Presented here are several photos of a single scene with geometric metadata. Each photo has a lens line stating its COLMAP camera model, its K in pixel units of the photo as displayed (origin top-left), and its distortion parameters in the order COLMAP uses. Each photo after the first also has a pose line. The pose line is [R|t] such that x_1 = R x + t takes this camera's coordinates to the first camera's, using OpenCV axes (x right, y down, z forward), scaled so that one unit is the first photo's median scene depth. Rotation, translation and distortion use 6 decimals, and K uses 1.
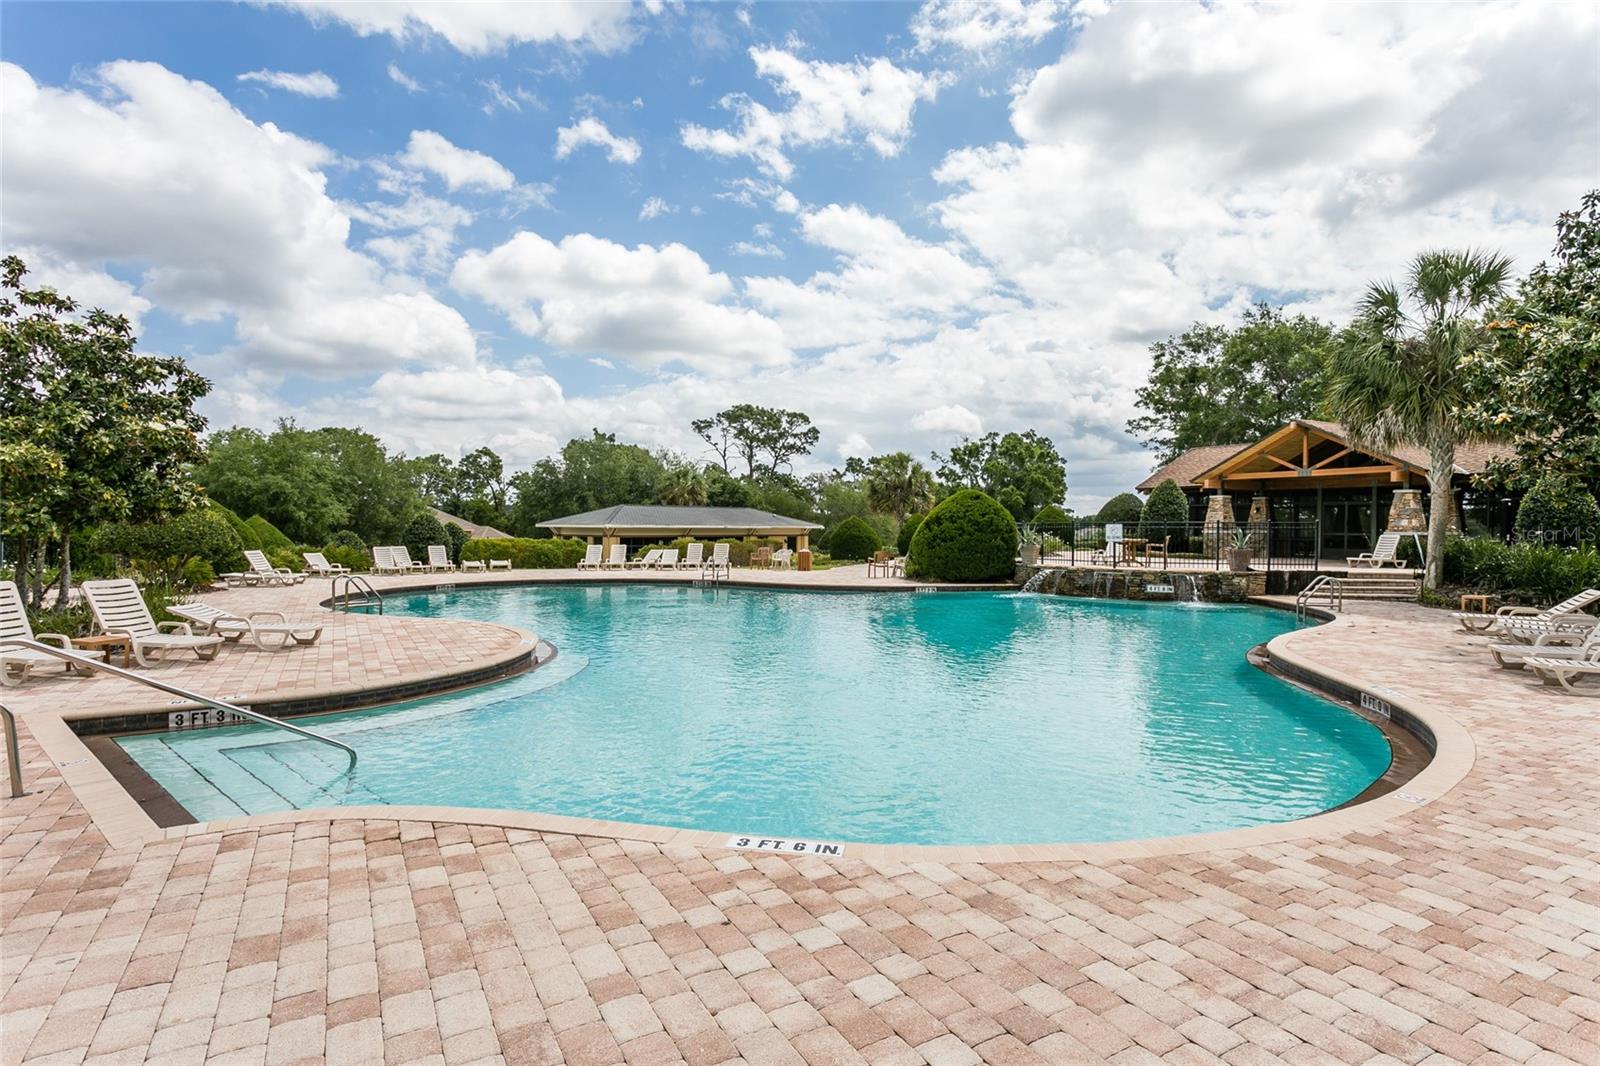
lens RADIAL K [[873.8, 0, 799.1], [0, 873.8, 535.7], [0, 0, 1]] dist [0.000650, 0.000038]
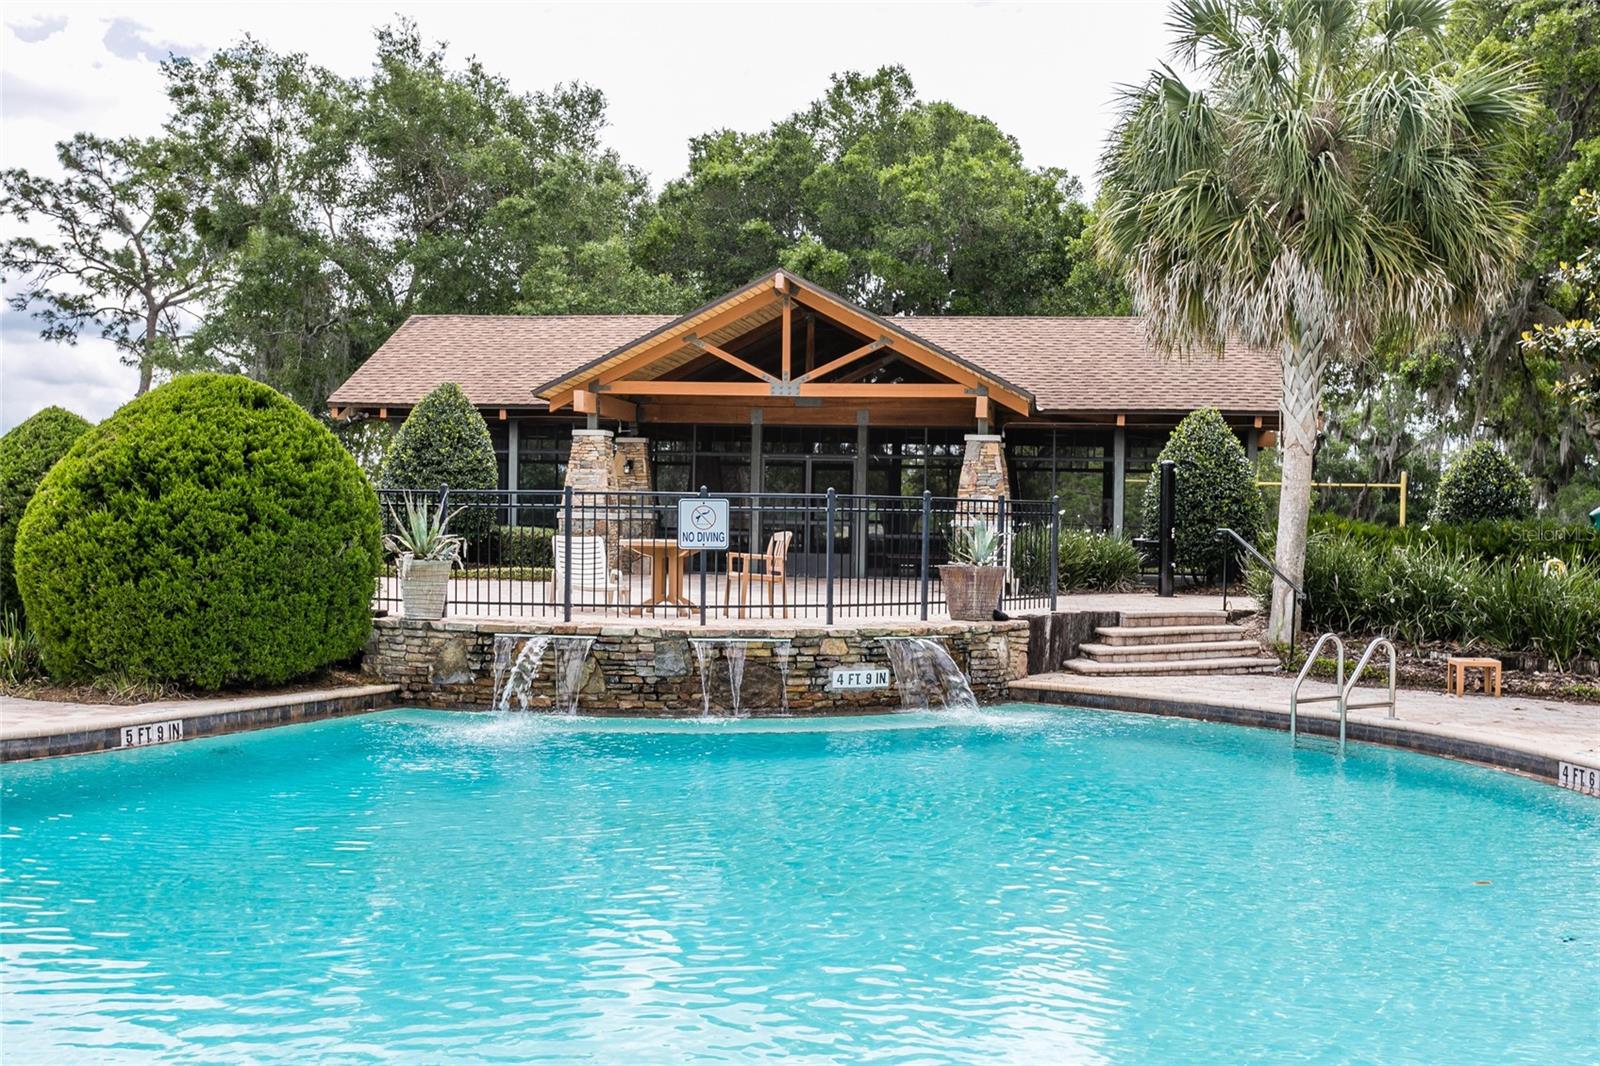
lens RADIAL K [[1724.5, 0, 800.4], [0, 1724.5, 531.4], [0, 0, 1]] dist [0.004045, 0.000000]
pose [[0.588905, -0.003385, 0.808195, -0.160404], [-0.005128, 0.999955, 0.007924, -0.005339], [-0.808186, -0.008811, 0.588861, 0.517401]]
